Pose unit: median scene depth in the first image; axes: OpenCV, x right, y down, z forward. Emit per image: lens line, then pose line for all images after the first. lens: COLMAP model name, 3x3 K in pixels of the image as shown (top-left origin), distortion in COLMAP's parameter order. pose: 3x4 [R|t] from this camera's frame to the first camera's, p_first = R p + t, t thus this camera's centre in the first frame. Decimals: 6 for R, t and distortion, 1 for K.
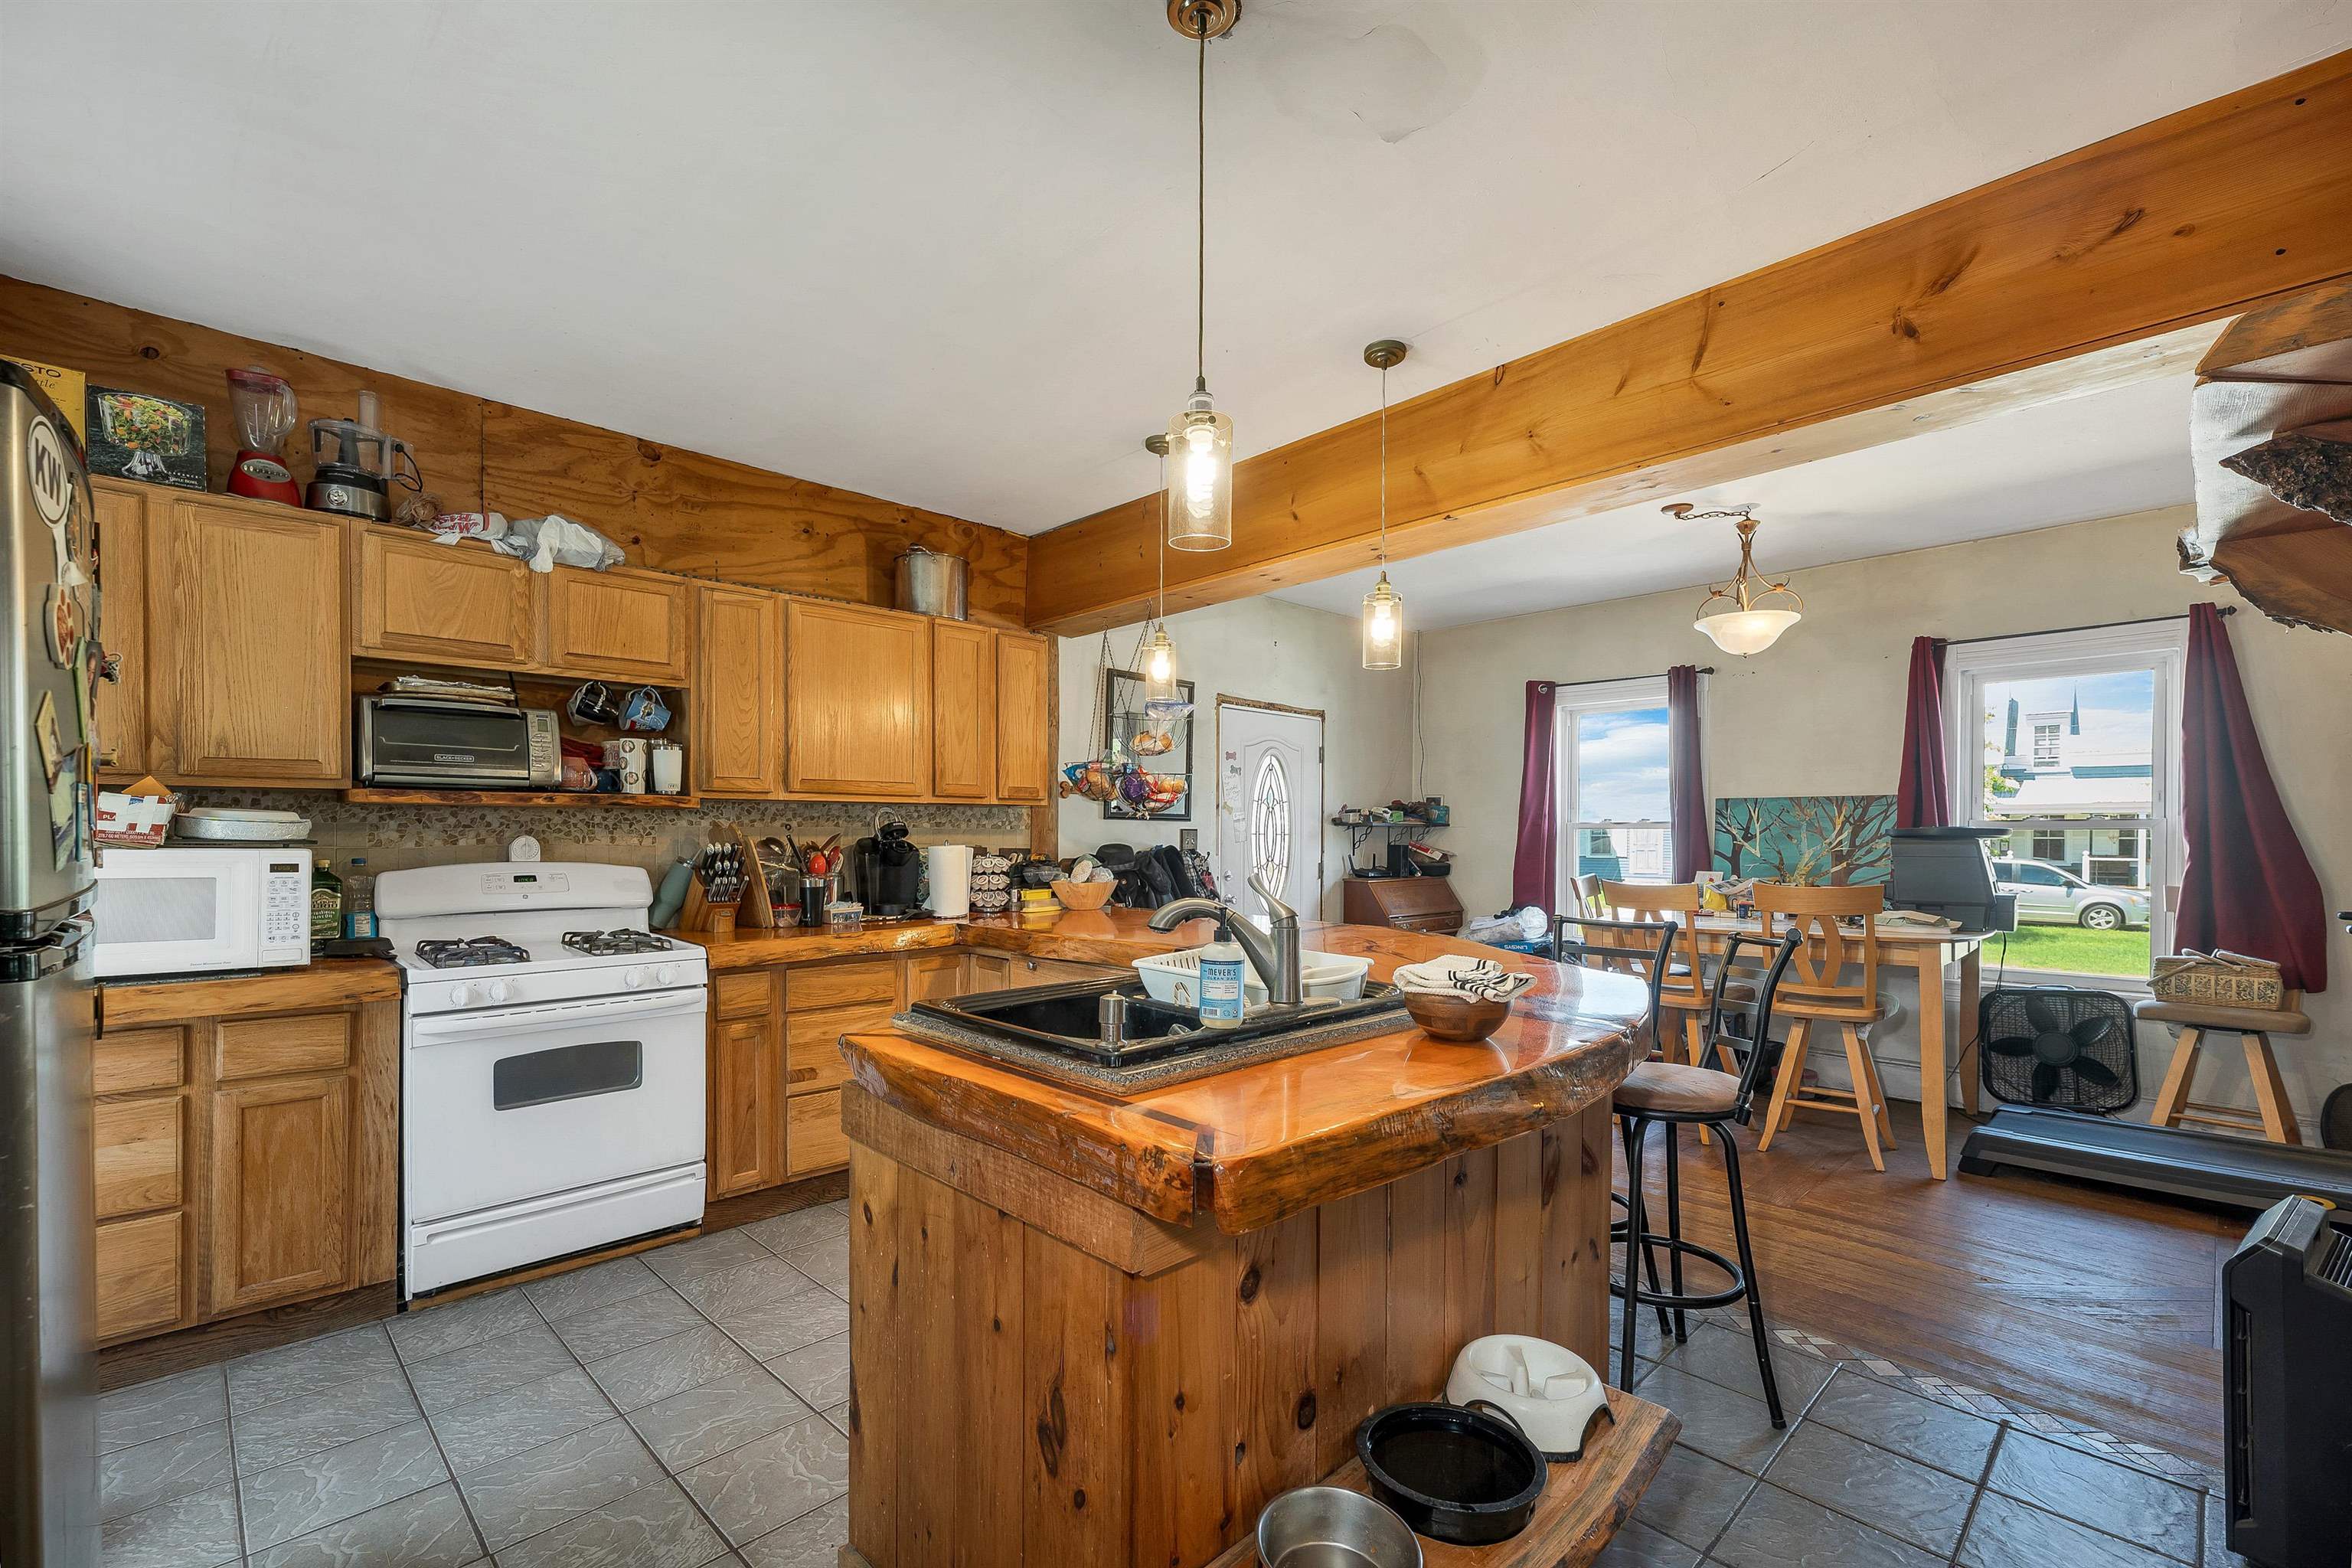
lens RADIAL K [[1004.6, 0, 1178.6], [0, 1004.6, 839.8], [0, 0, 1]] dist [0.002437, 0.000340]
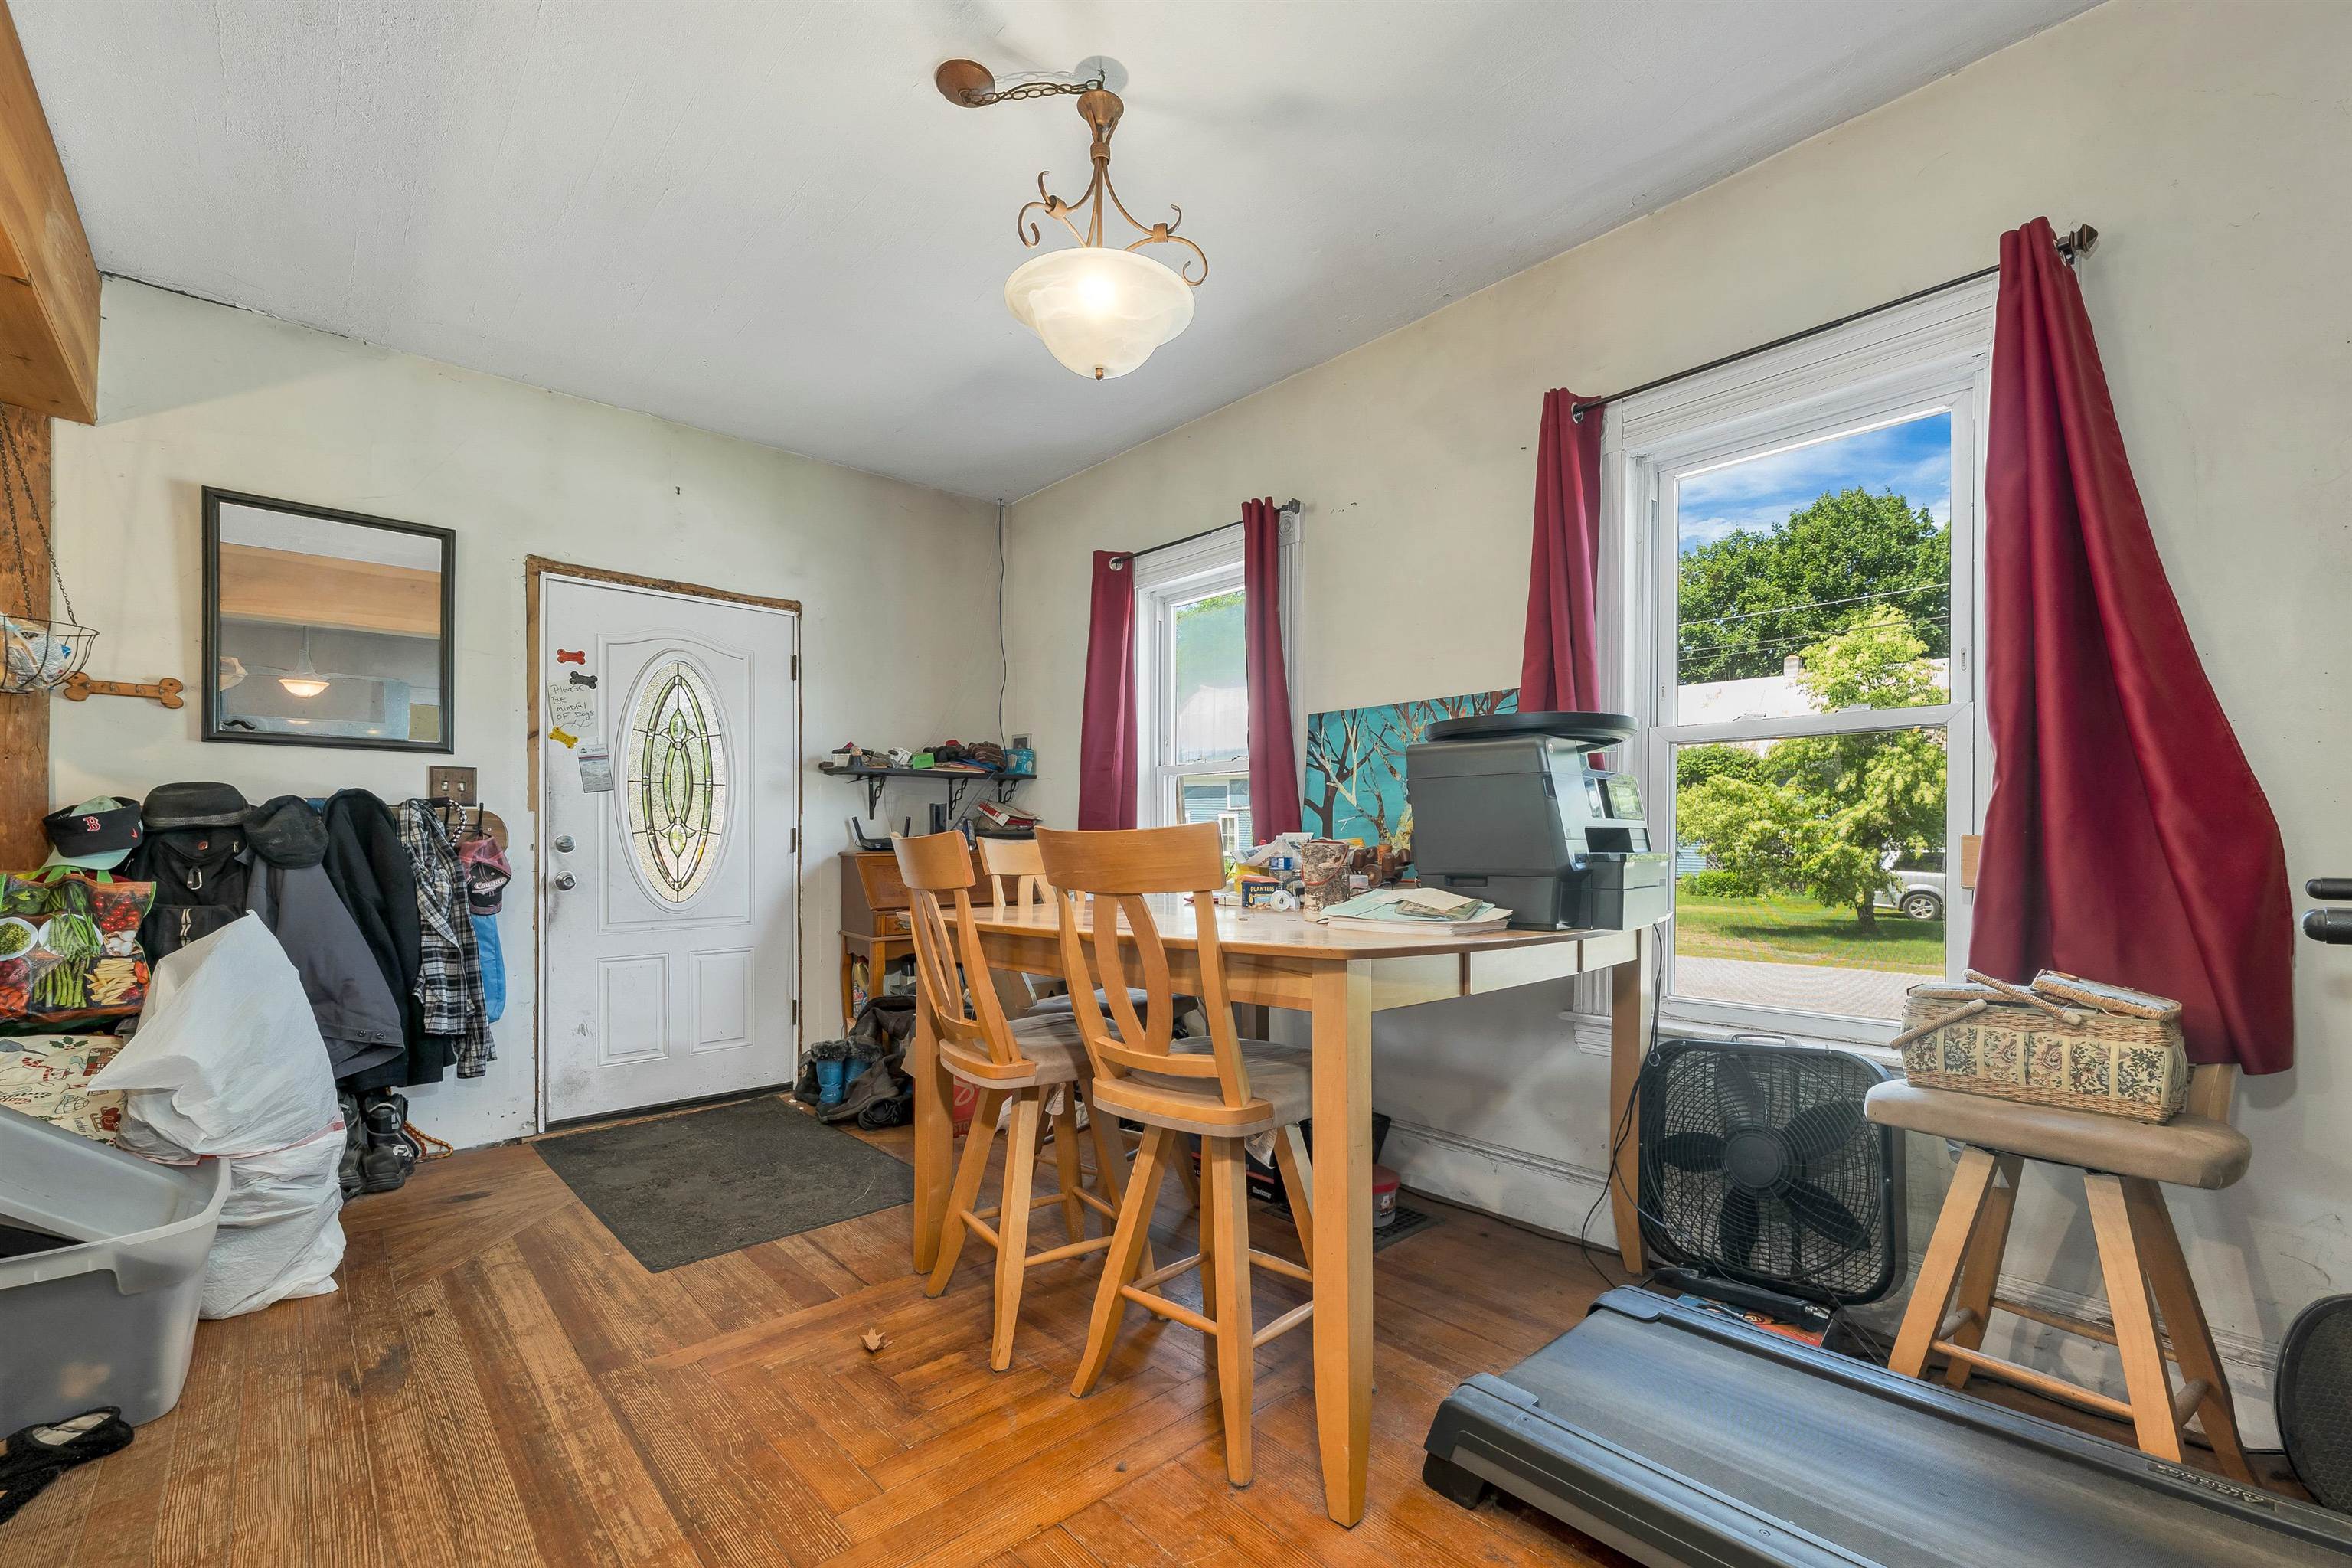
lens RADIAL K [[980.1, 0, 1183.9], [0, 980.1, 838.4], [0, 0, 1]] dist [0.001511, 0.000373]
pose [[0.999700, -0.003730, -0.024205, 0.738345], [0.003692, 0.999992, -0.001621, 0.055786], [0.024211, 0.001531, 0.999706, 0.621567]]
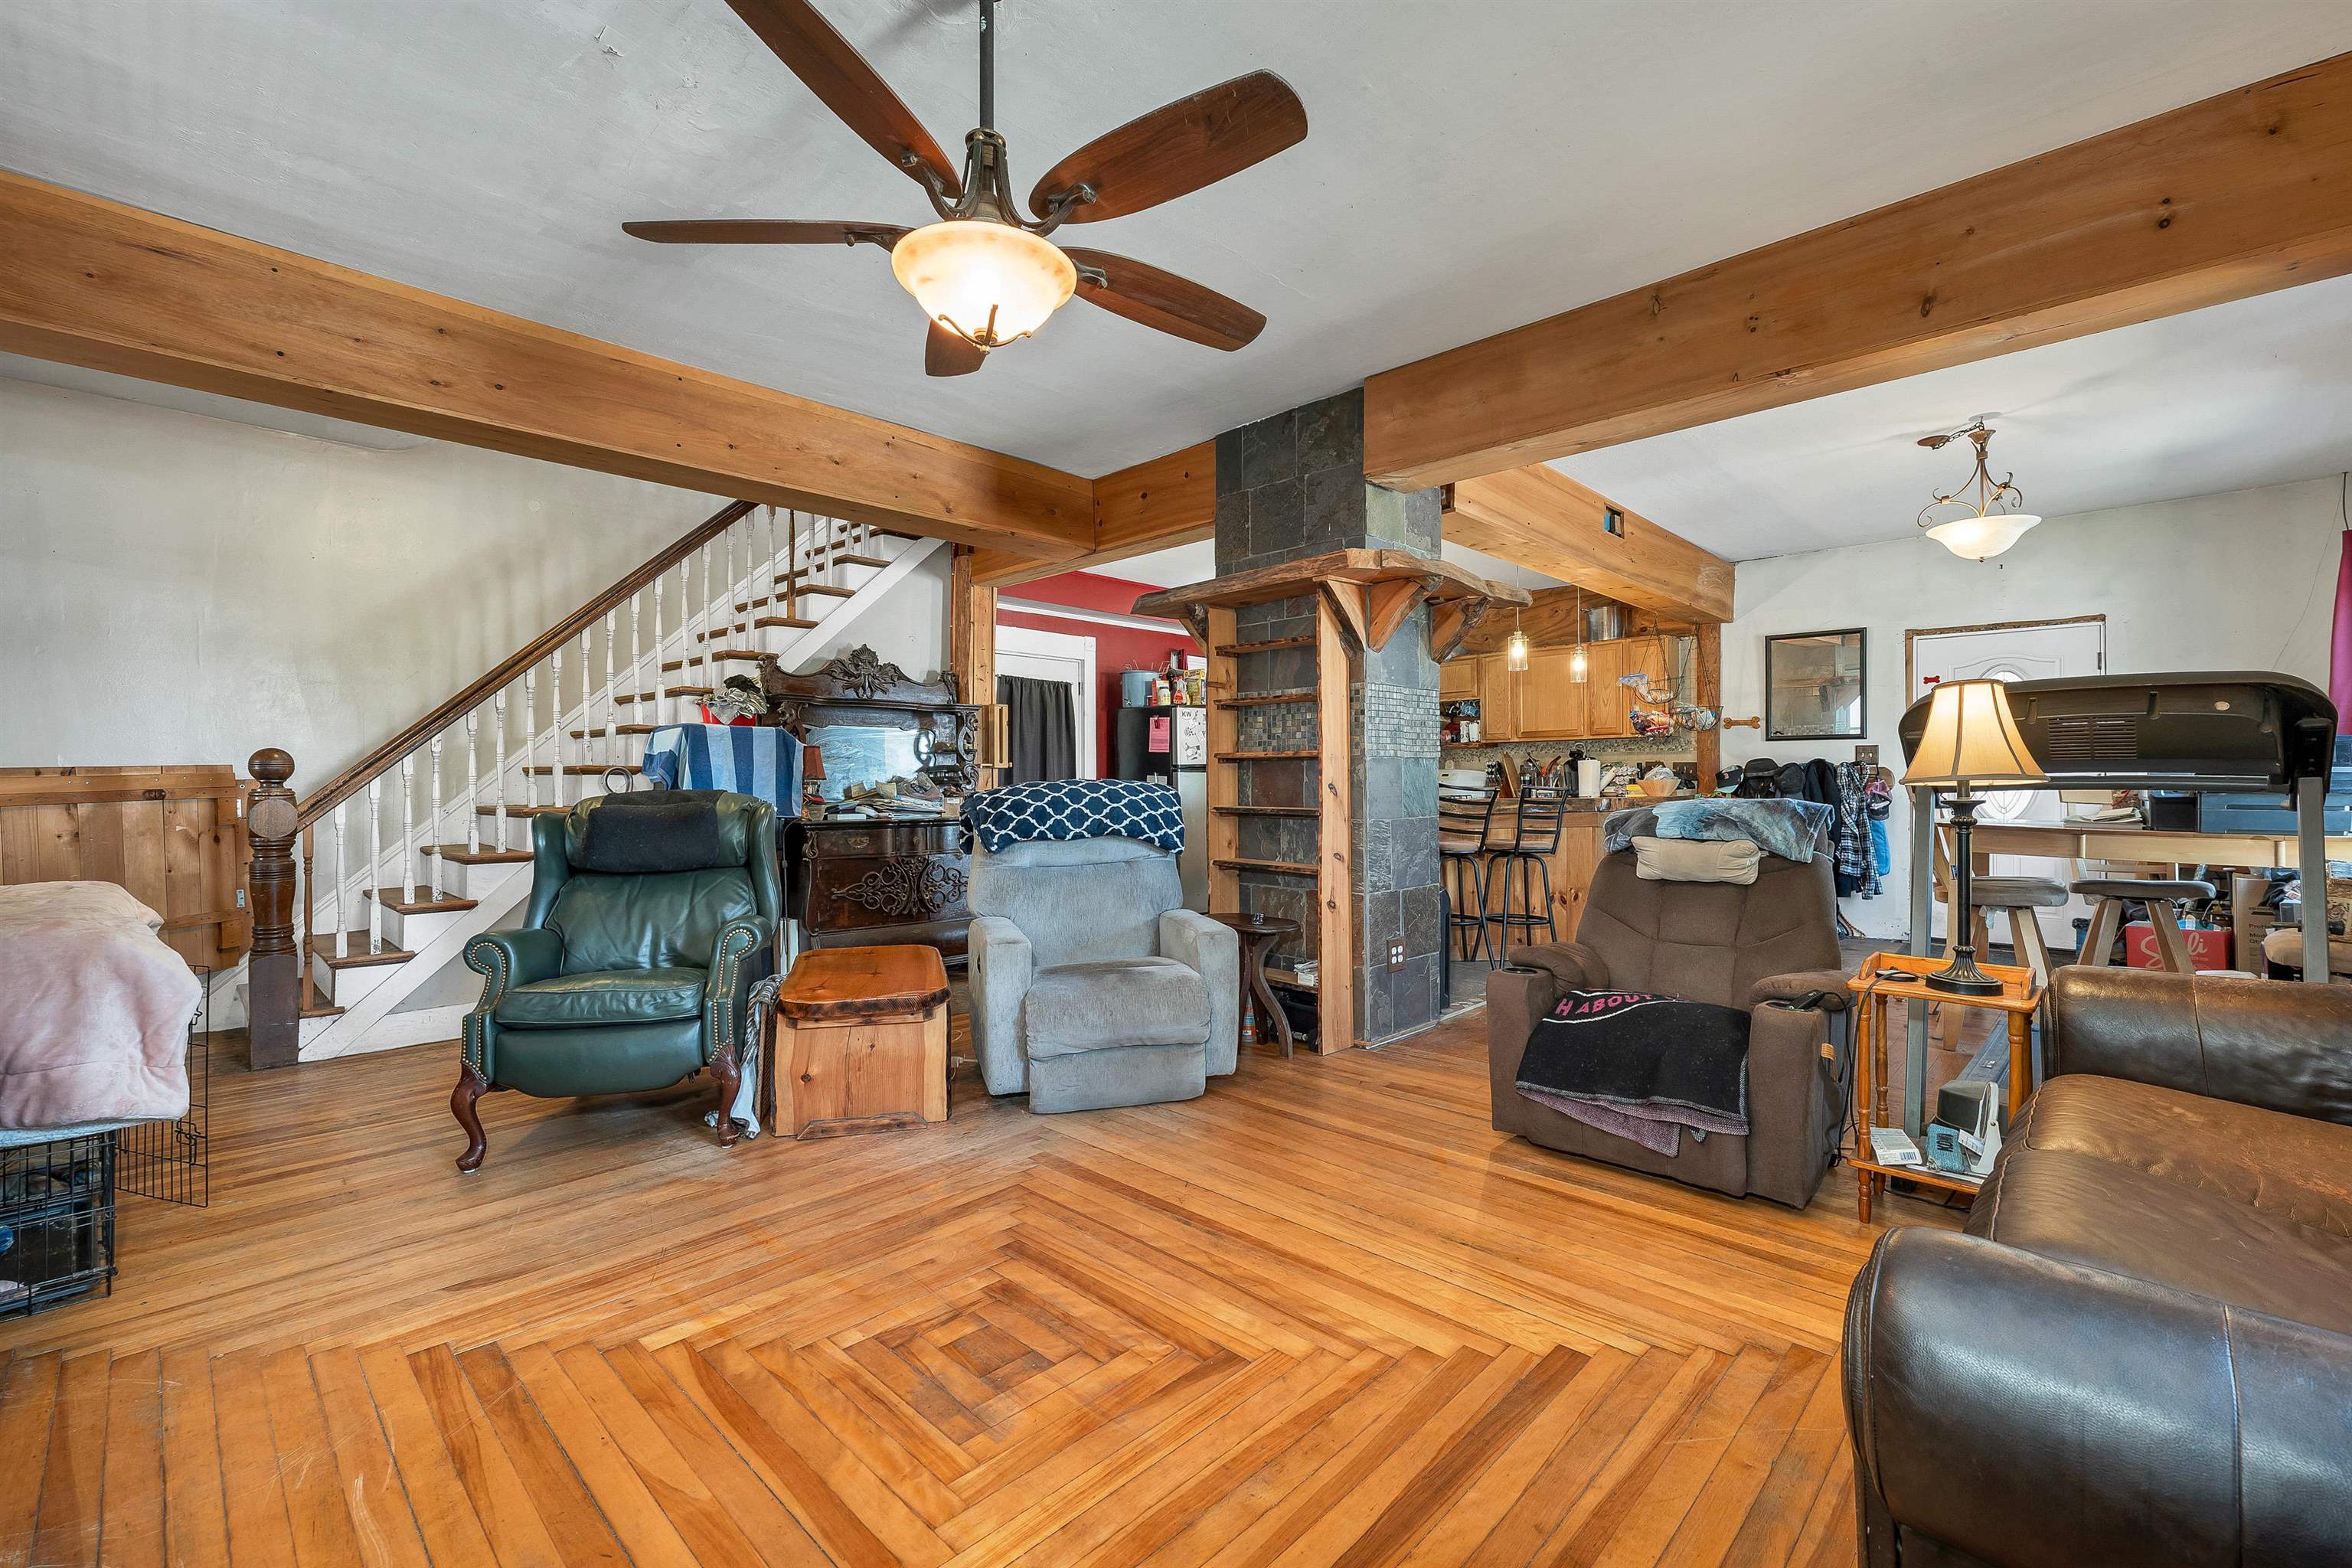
lens RADIAL K [[996.6, 0, 1176.0], [0, 996.6, 784.0], [0, 0, 1]] dist [0.000510, 0.000061]
pose [[0.035492, -0.001171, -0.999369, 1.871125], [-0.002432, 0.999996, -0.001258, 0.062624], [0.999367, 0.002475, 0.035489, 0.158223]]
